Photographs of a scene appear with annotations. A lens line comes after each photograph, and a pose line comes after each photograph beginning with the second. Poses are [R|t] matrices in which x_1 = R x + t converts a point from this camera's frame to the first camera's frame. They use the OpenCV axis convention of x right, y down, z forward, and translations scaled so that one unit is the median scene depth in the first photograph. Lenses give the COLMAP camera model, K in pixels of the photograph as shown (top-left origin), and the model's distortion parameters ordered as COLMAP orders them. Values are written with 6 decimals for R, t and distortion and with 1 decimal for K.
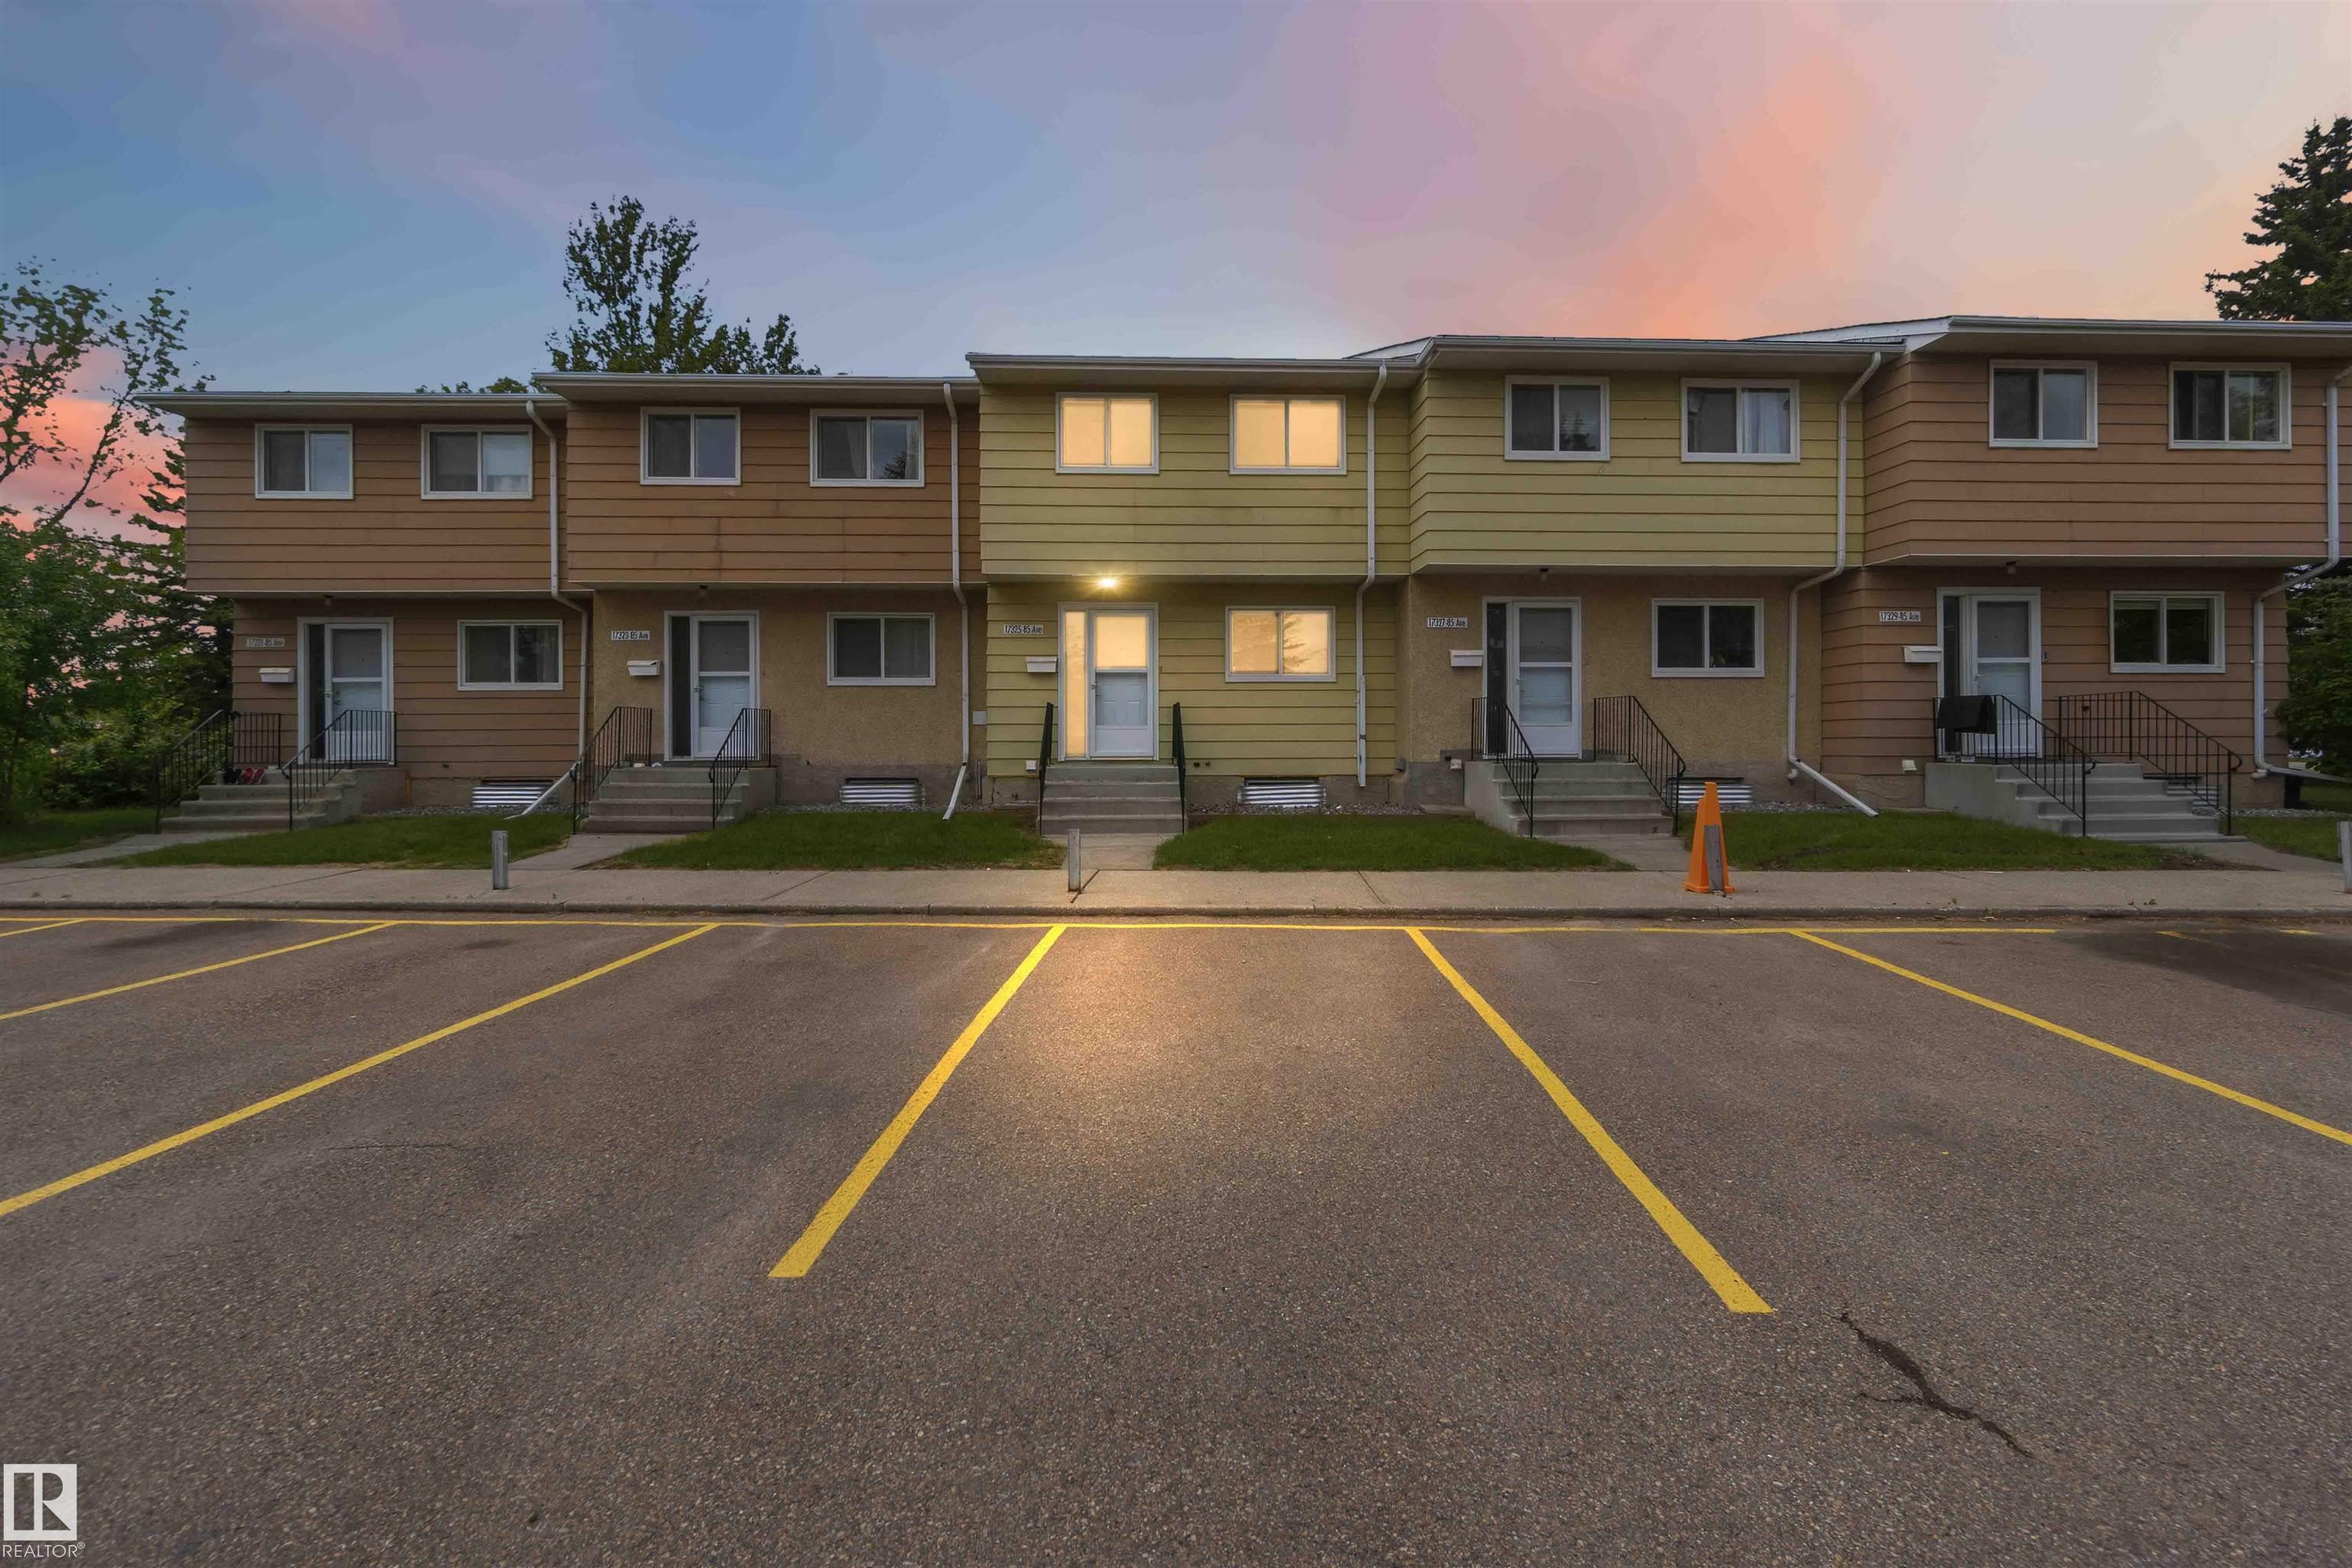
lens RADIAL K [[993.5, 0, 1170.1], [0, 993.5, 745.5], [0, 0, 1]] dist [-0.005301, -0.000054]
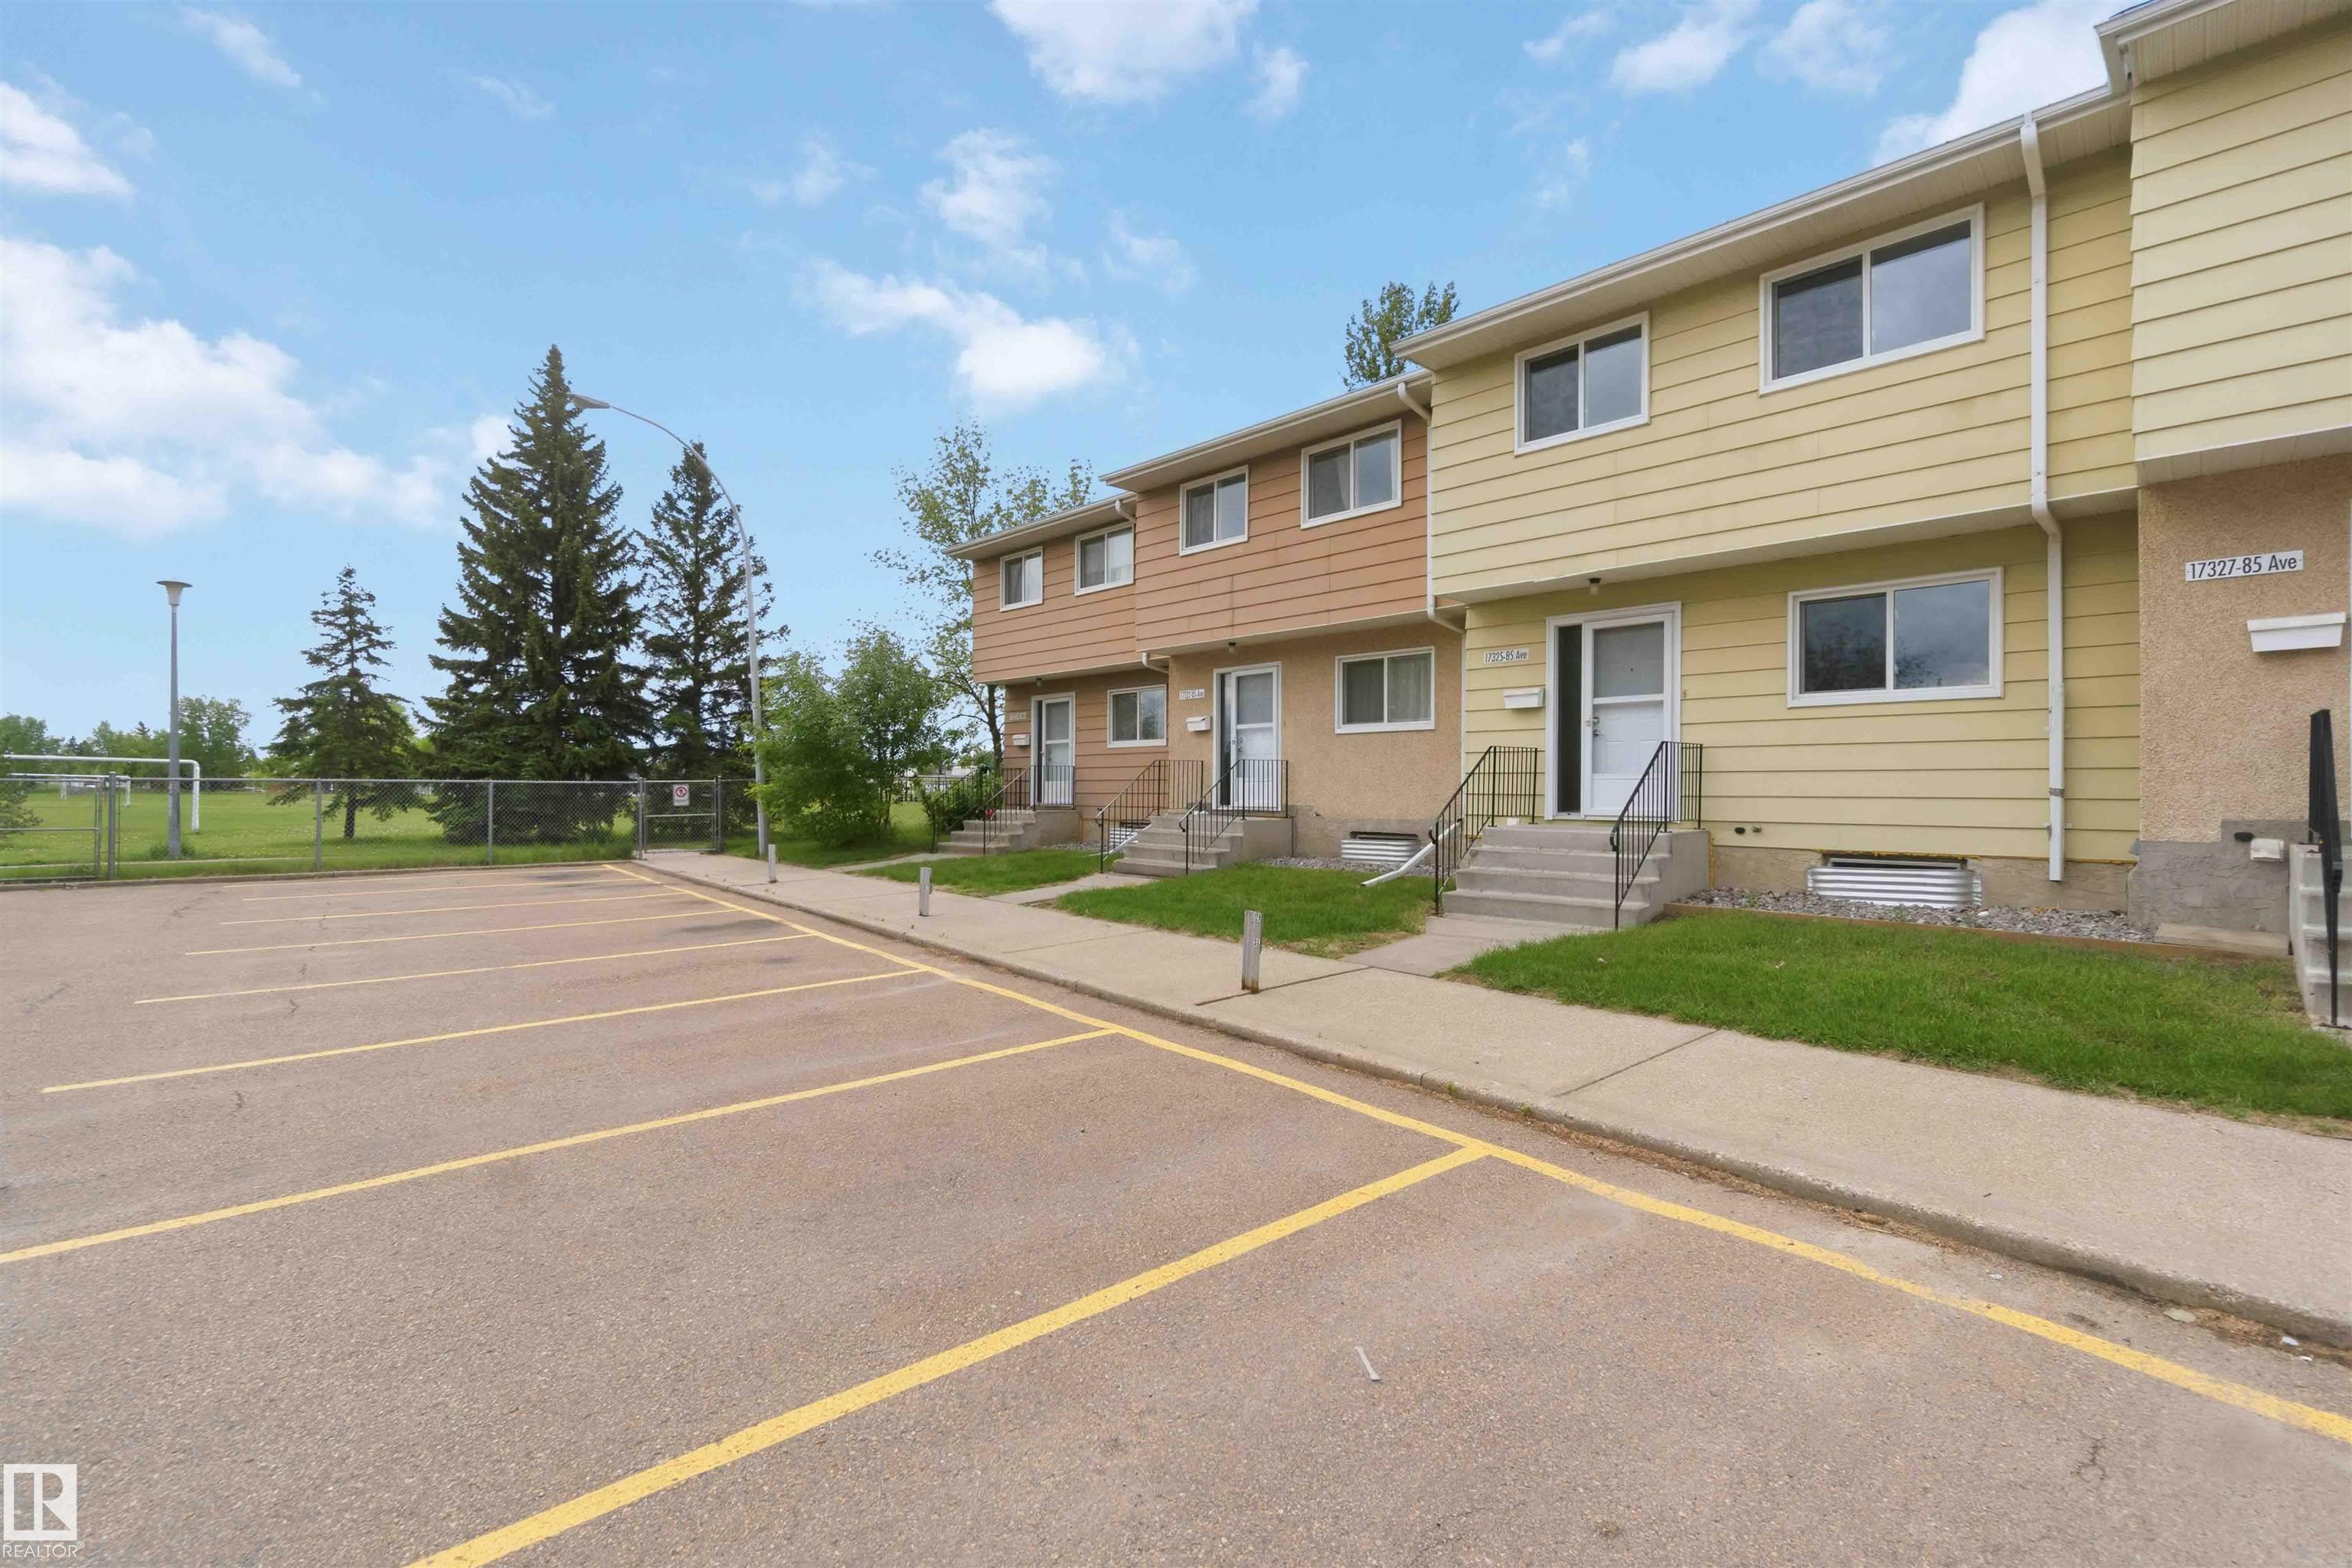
lens RADIAL K [[1009.9, 0, 1176.0], [0, 1009.9, 784.0], [0, 0, 1]] dist [-0.000971, 0.000092]
pose [[0.673578, 0.001097, -0.739115, 0.273485], [-0.002509, 0.999997, -0.000802, -0.011070], [0.739112, 0.002395, 0.673579, 0.239400]]
